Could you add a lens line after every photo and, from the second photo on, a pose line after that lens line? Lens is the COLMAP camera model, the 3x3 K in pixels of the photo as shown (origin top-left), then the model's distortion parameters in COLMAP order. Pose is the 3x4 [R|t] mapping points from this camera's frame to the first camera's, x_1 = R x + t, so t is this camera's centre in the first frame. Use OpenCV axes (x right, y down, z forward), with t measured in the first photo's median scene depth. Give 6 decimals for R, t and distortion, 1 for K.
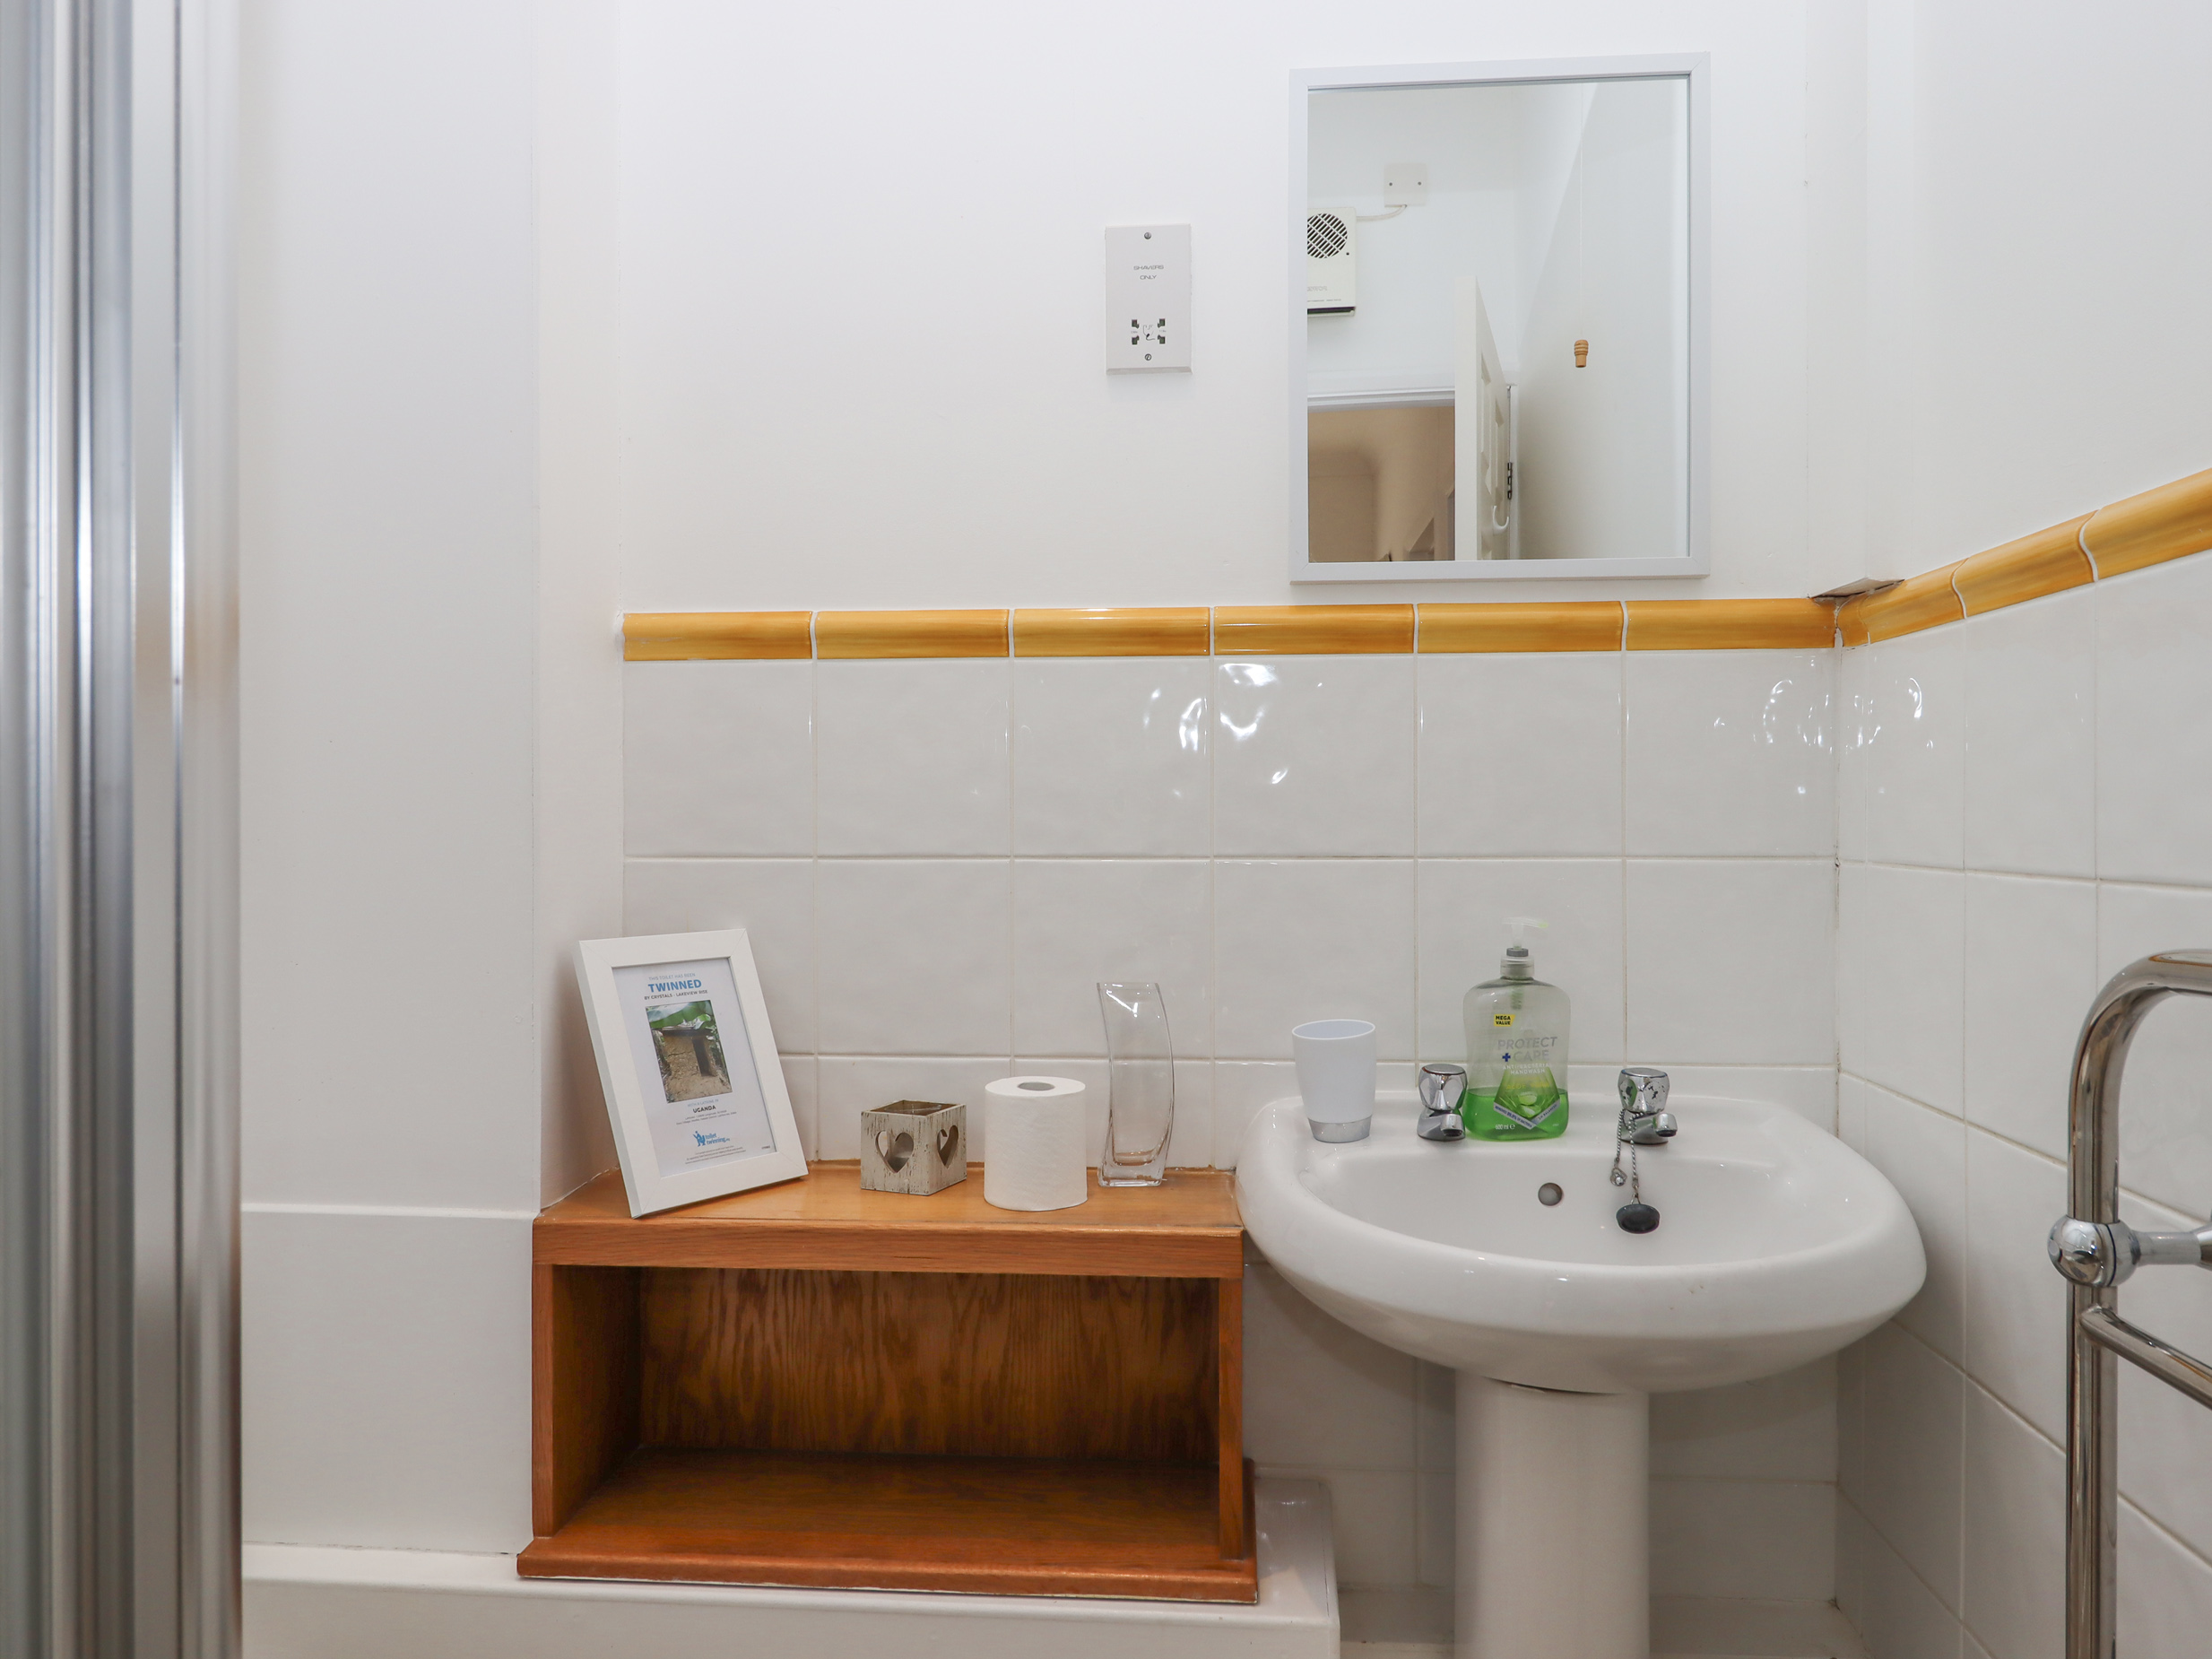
lens RADIAL K [[1593.1, 0, 1097.4], [0, 1593.1, 829.5], [0, 0, 1]] dist [0.009175, -0.000182]
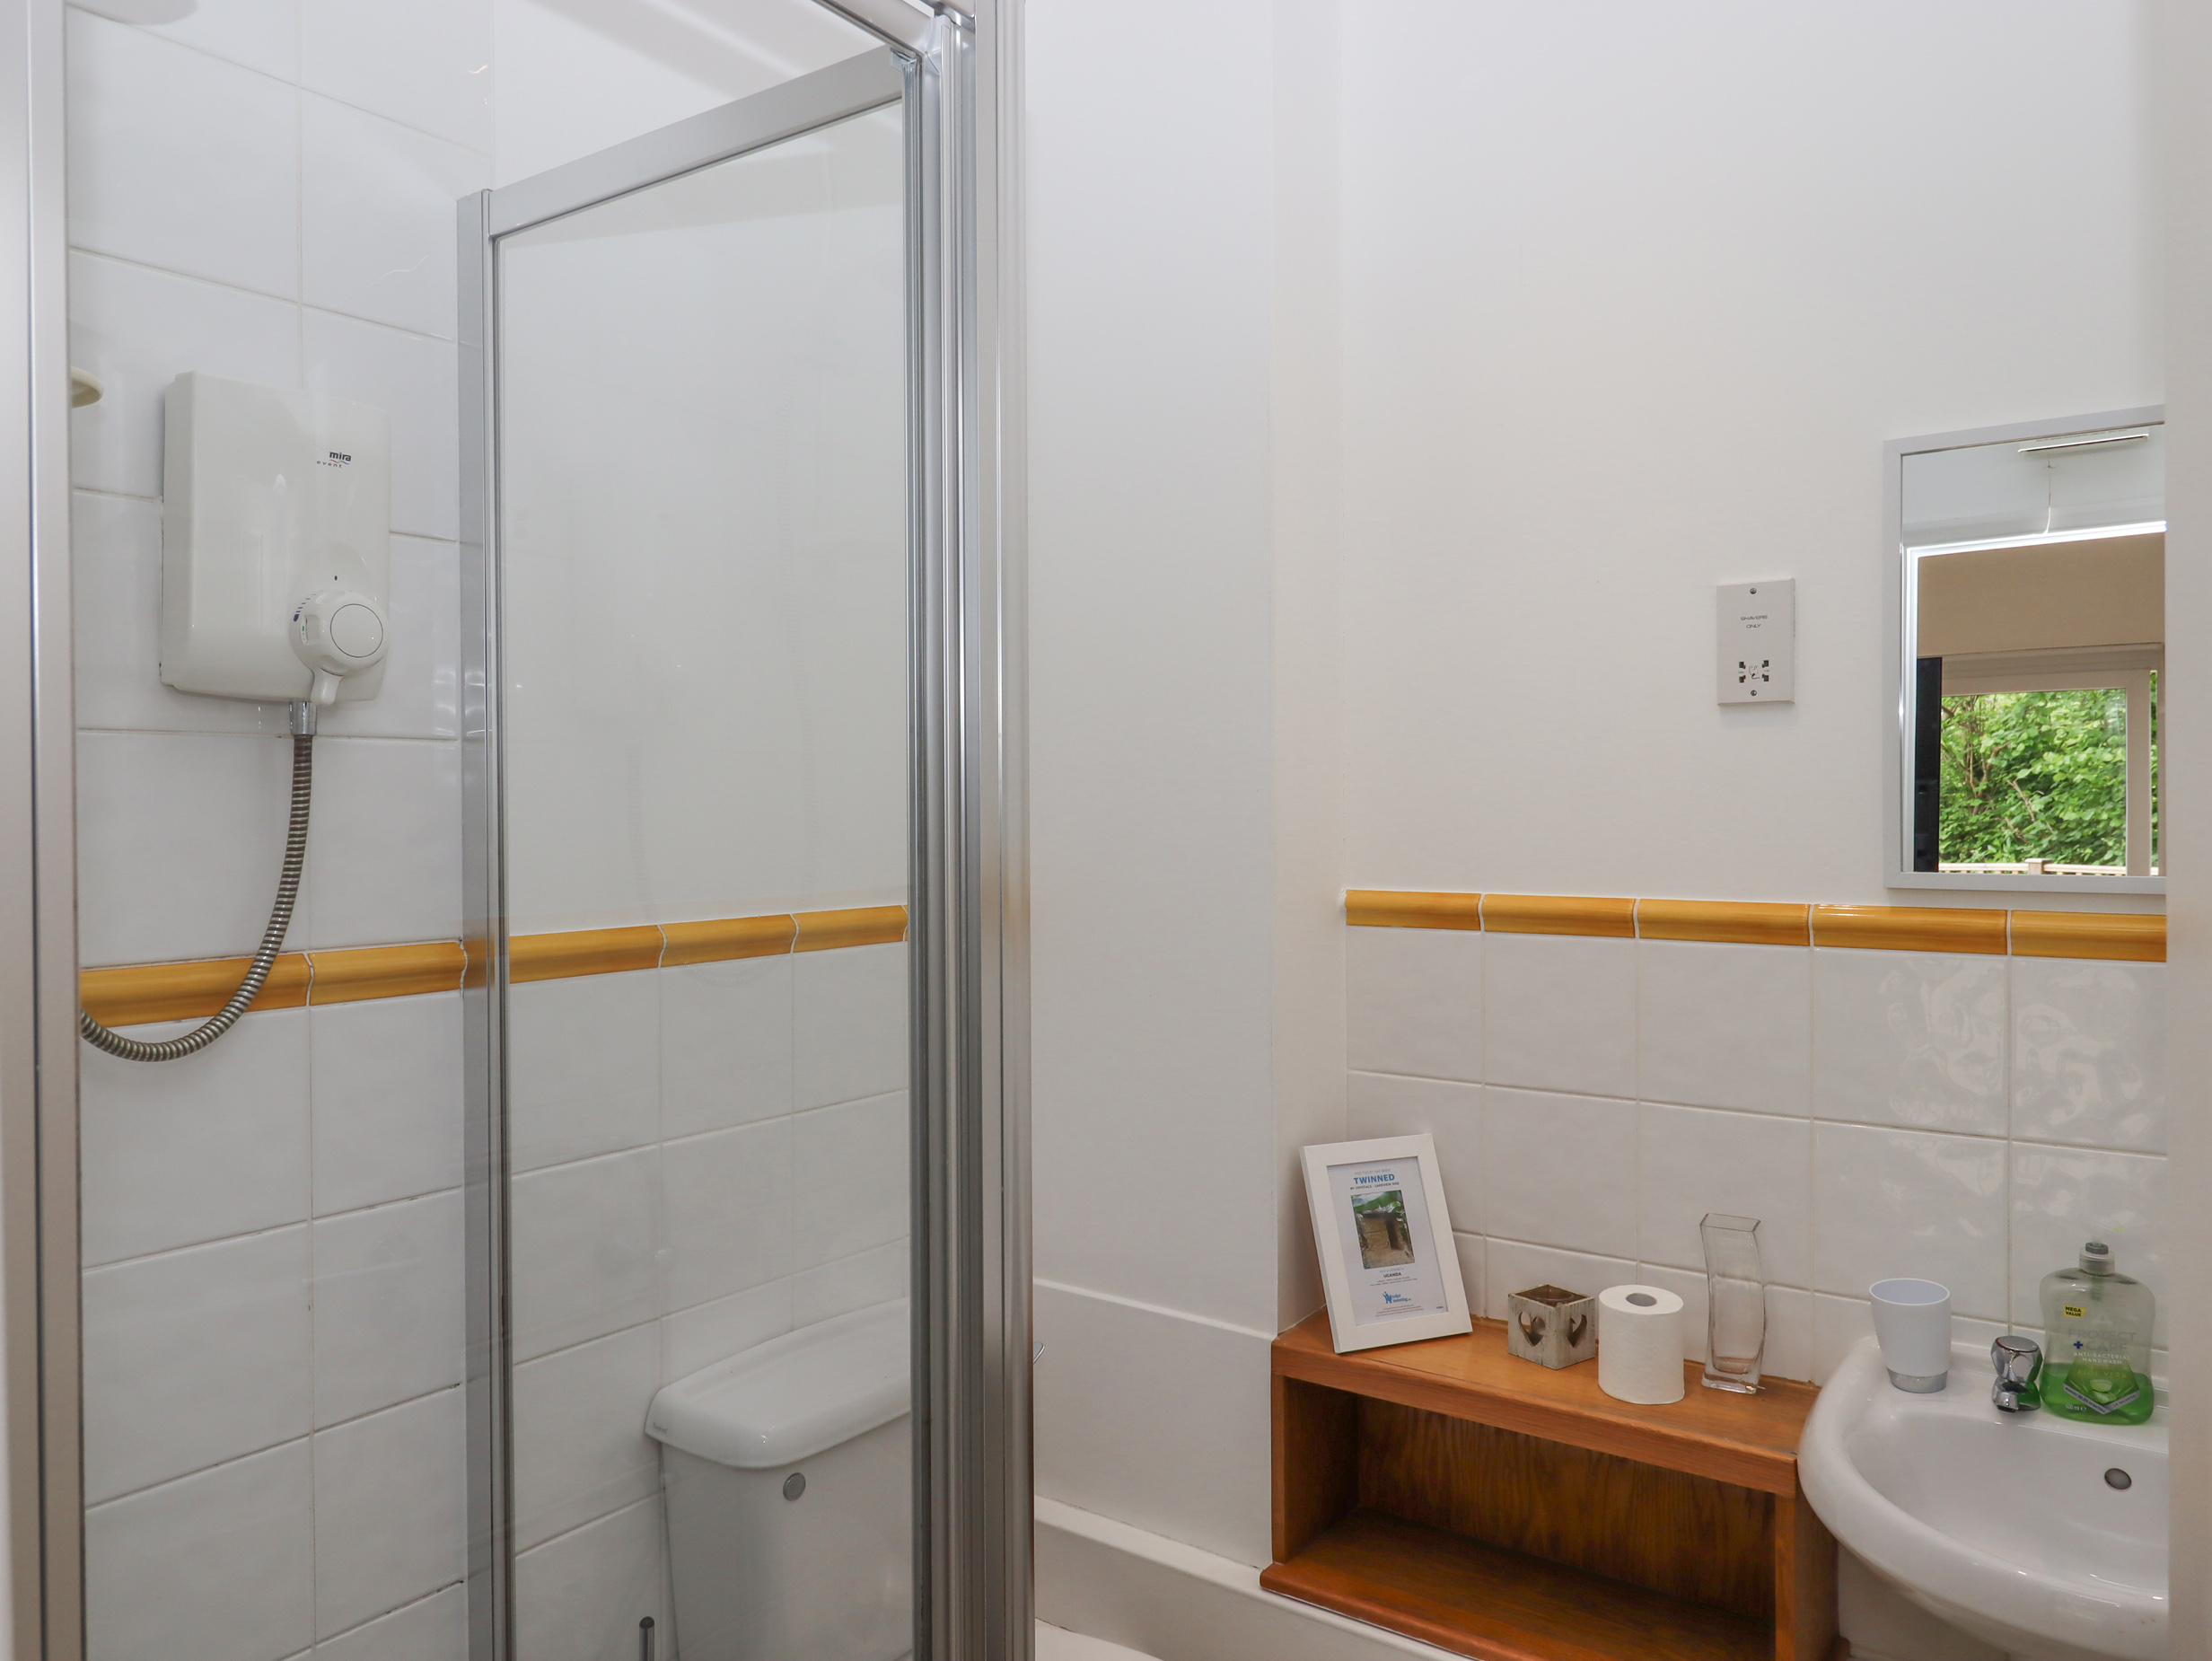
lens RADIAL K [[1518.4, 0, 1106.0], [0, 1518.4, 830.5], [0, 0, 1]] dist [0.002888, -0.007143]
pose [[0.856257, -0.000085, -0.516550, 0.212438], [0.005220, 0.999950, 0.008489, -0.214761], [0.516523, -0.009965, 0.856215, -0.231501]]
